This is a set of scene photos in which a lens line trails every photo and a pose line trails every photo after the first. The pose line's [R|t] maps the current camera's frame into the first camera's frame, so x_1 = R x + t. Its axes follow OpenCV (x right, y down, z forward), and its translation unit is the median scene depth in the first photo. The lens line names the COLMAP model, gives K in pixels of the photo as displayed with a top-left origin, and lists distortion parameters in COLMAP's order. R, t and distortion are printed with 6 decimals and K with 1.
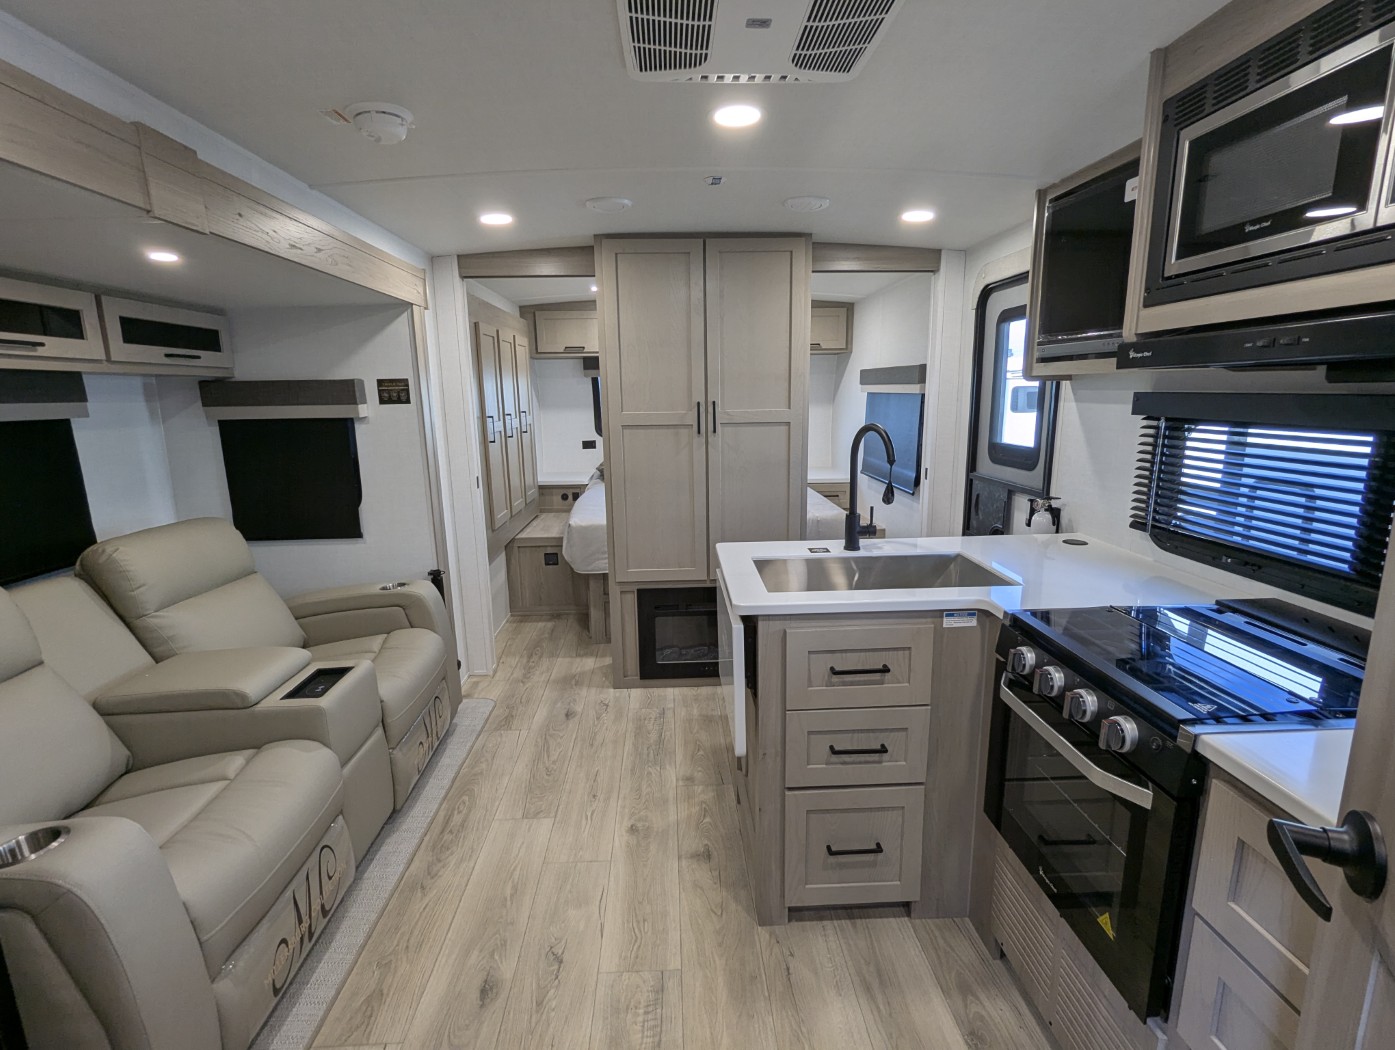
lens RADIAL K [[661.8, 0, 695.4], [0, 661.8, 529.0], [0, 0, 1]] dist [-0.003256, 0.002081]
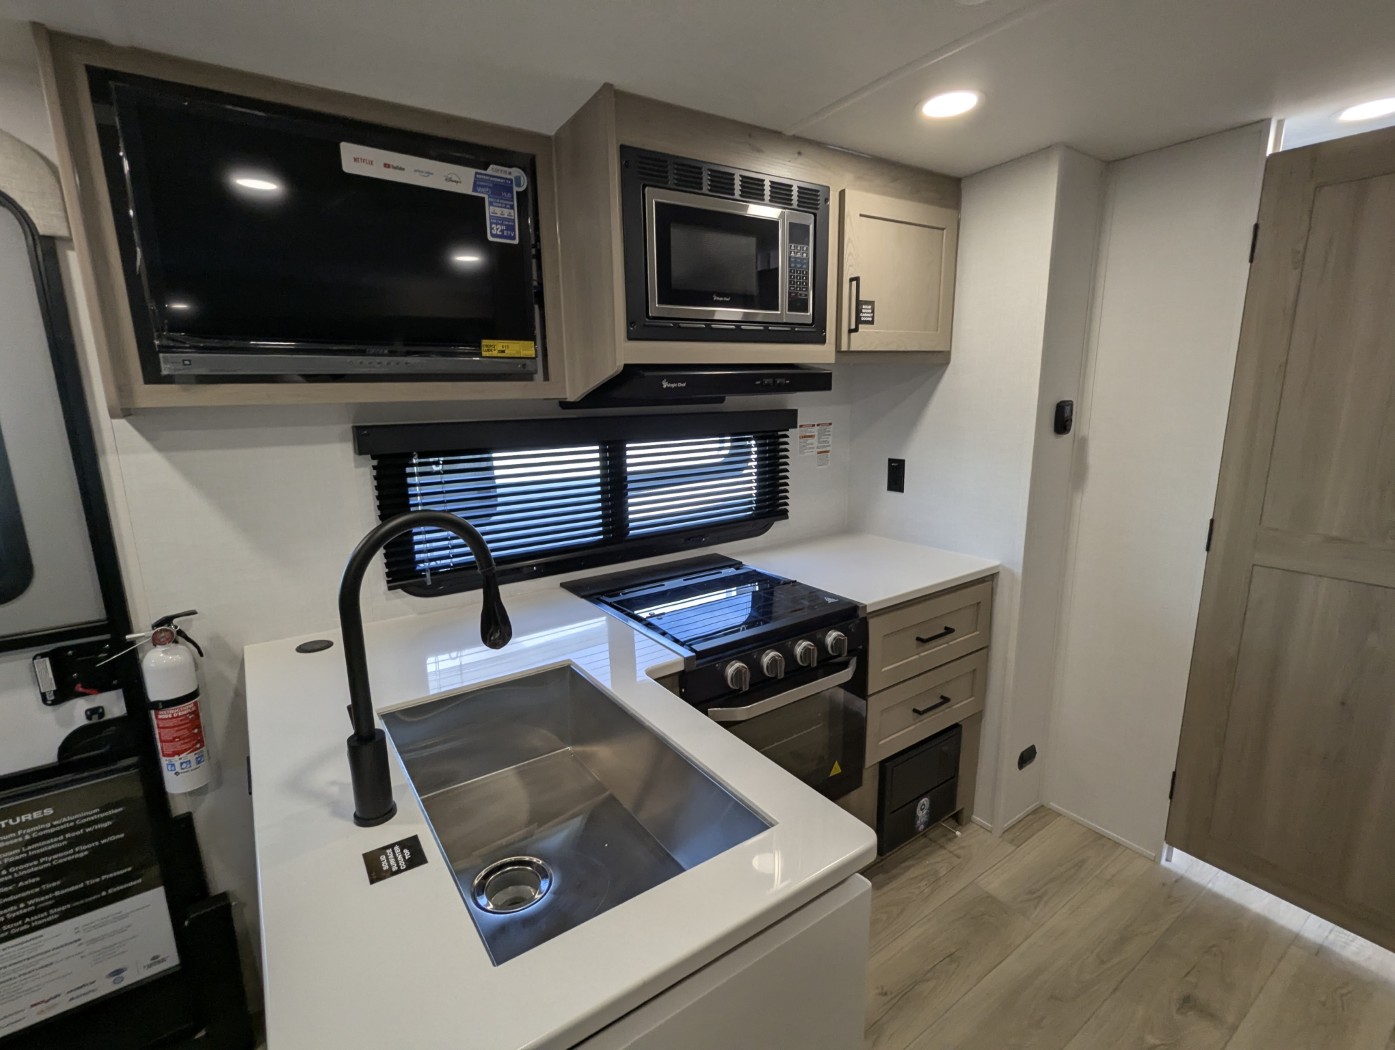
lens RADIAL K [[661.8, 0, 698.2], [0, 661.8, 527.3], [0, 0, 1]] dist [-0.003256, 0.002081]
pose [[-0.539643, -0.152142, 0.828033, -0.182753], [0.196646, 0.933551, 0.299687, -0.212454], [-0.818606, 0.324554, -0.473866, 0.915348]]
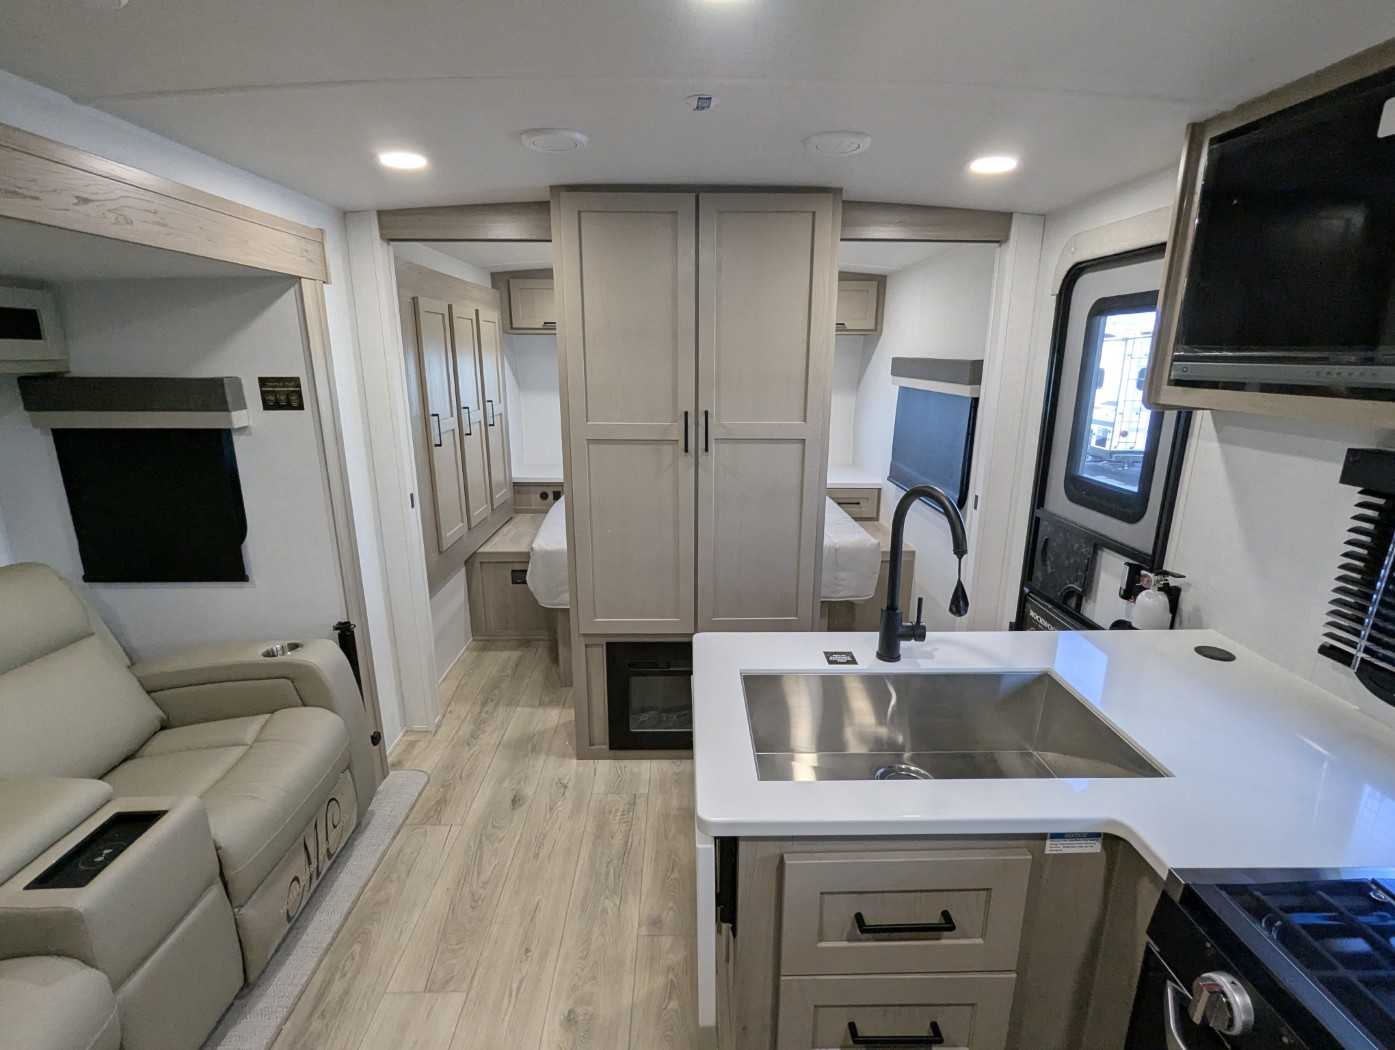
lens RADIAL K [[661.8, 0, 695.6], [0, 661.8, 527.9], [0, 0, 1]] dist [-0.003256, 0.002081]
pose [[0.999536, 0.024126, -0.018597, 0.043523], [-0.023132, 0.998382, 0.051936, -0.126873], [0.019820, -0.051482, 0.998477, 0.297011]]
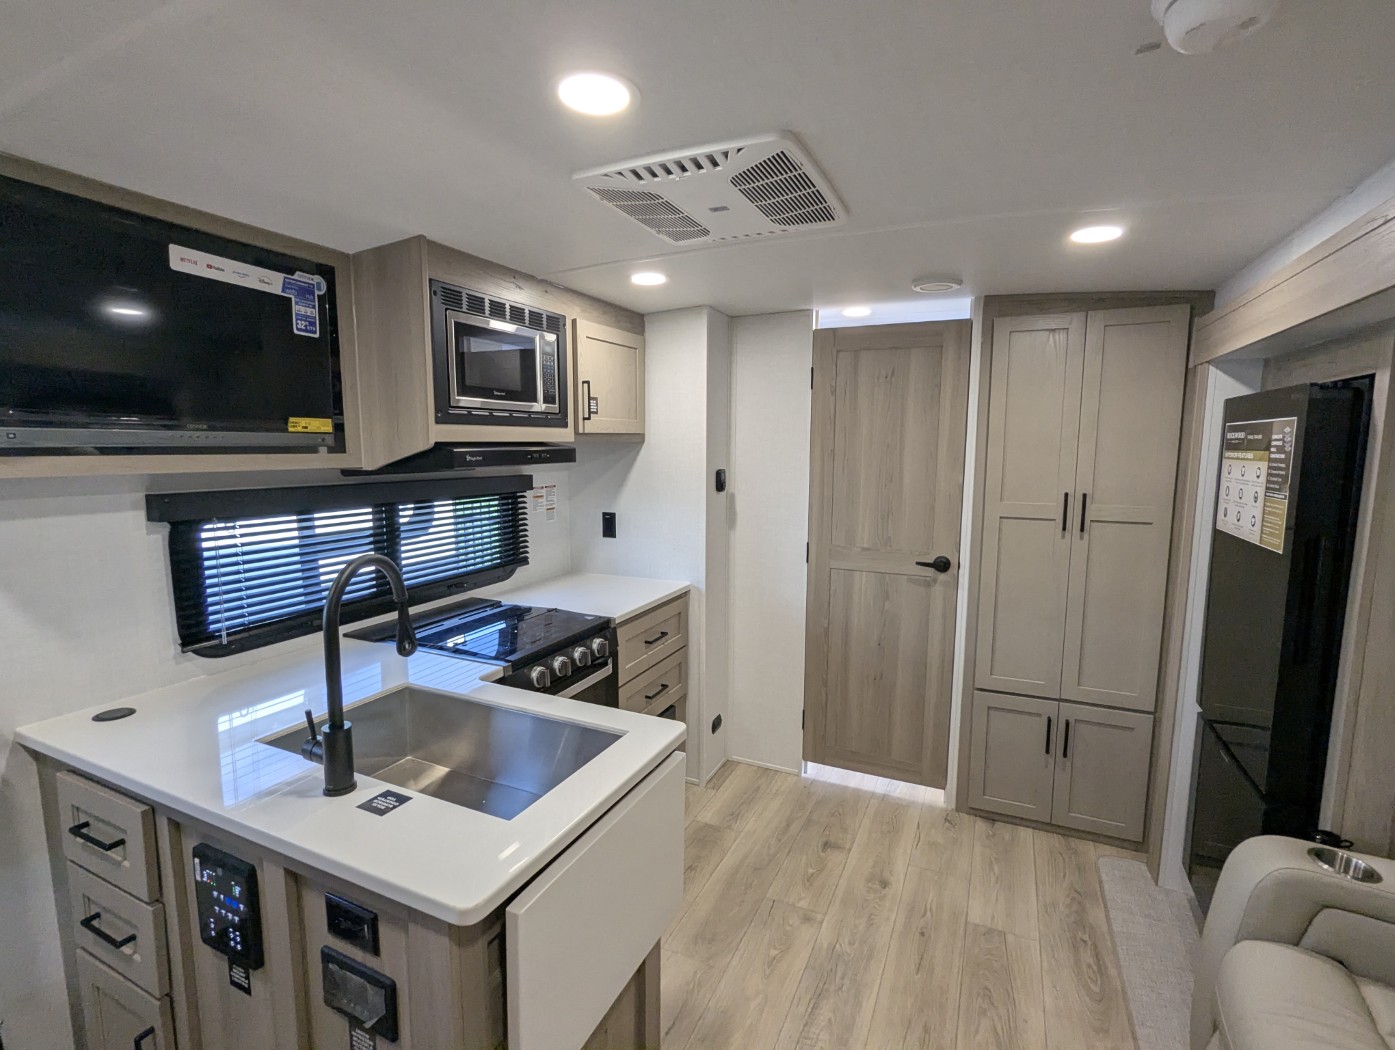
lens RADIAL K [[661.8, 0, 700.4], [0, 661.8, 527.4], [0, 0, 1]] dist [-0.003256, 0.002081]
pose [[-0.888805, -0.045862, 0.455985, -0.253994], [0.103225, 0.949378, 0.296692, -0.290008], [-0.446509, 0.310771, -0.839078, 1.185957]]
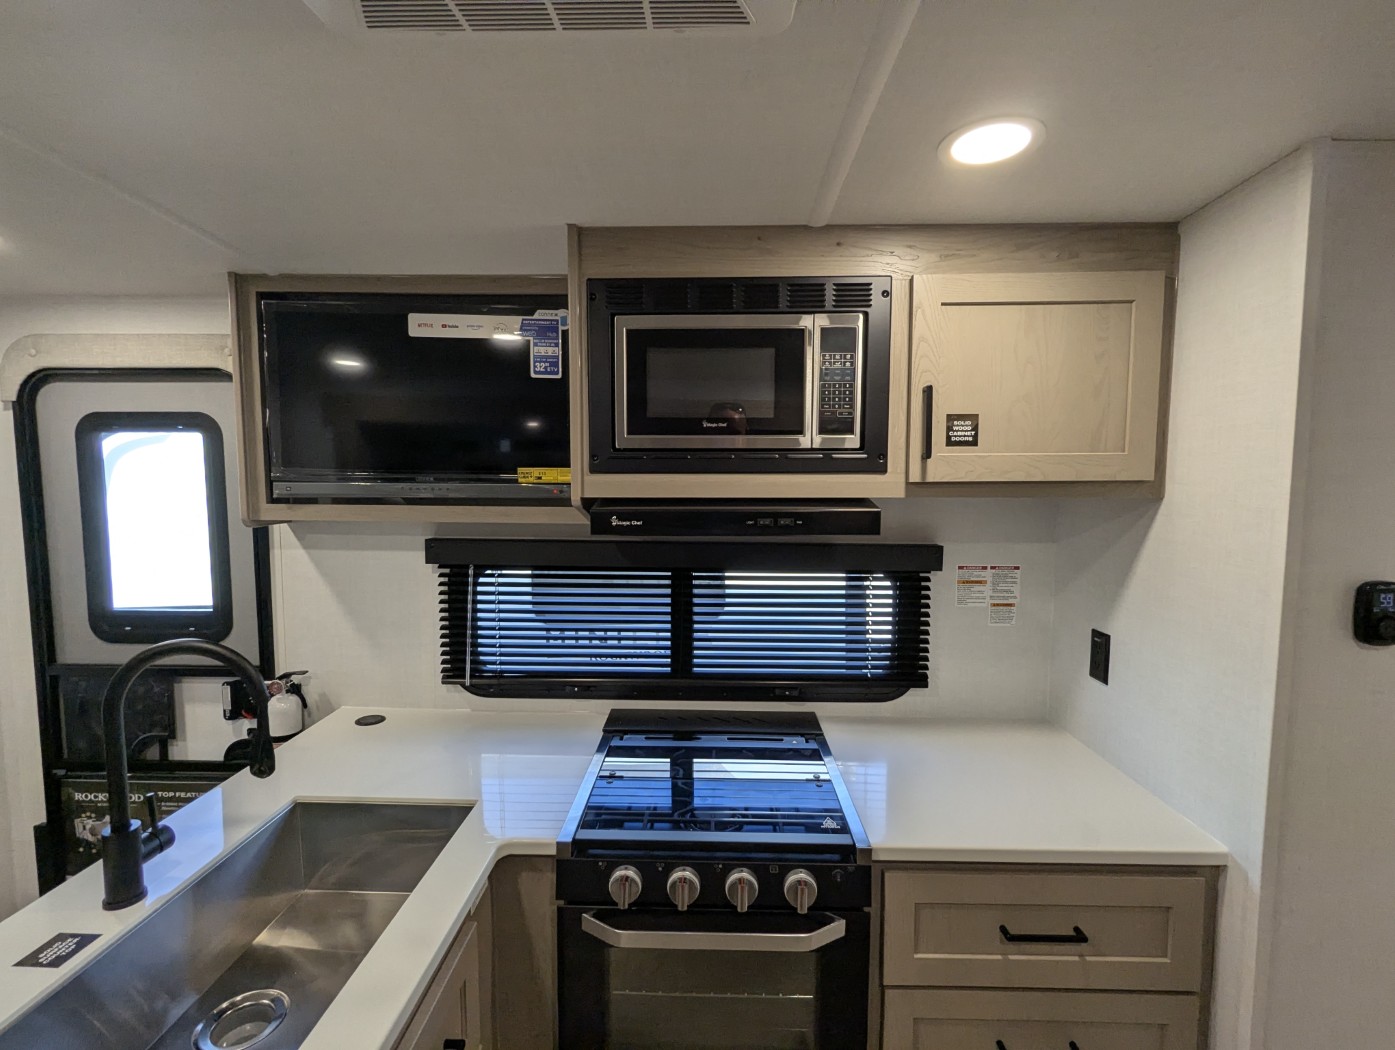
lens RADIAL K [[661.8, 0, 690.2], [0, 661.8, 528.8], [0, 0, 1]] dist [-0.003256, 0.002081]
pose [[0.065523, -0.063335, 0.995839, -0.184860], [0.195987, 0.979362, 0.049392, -0.165408], [-0.978415, 0.191935, 0.076583, 0.483185]]
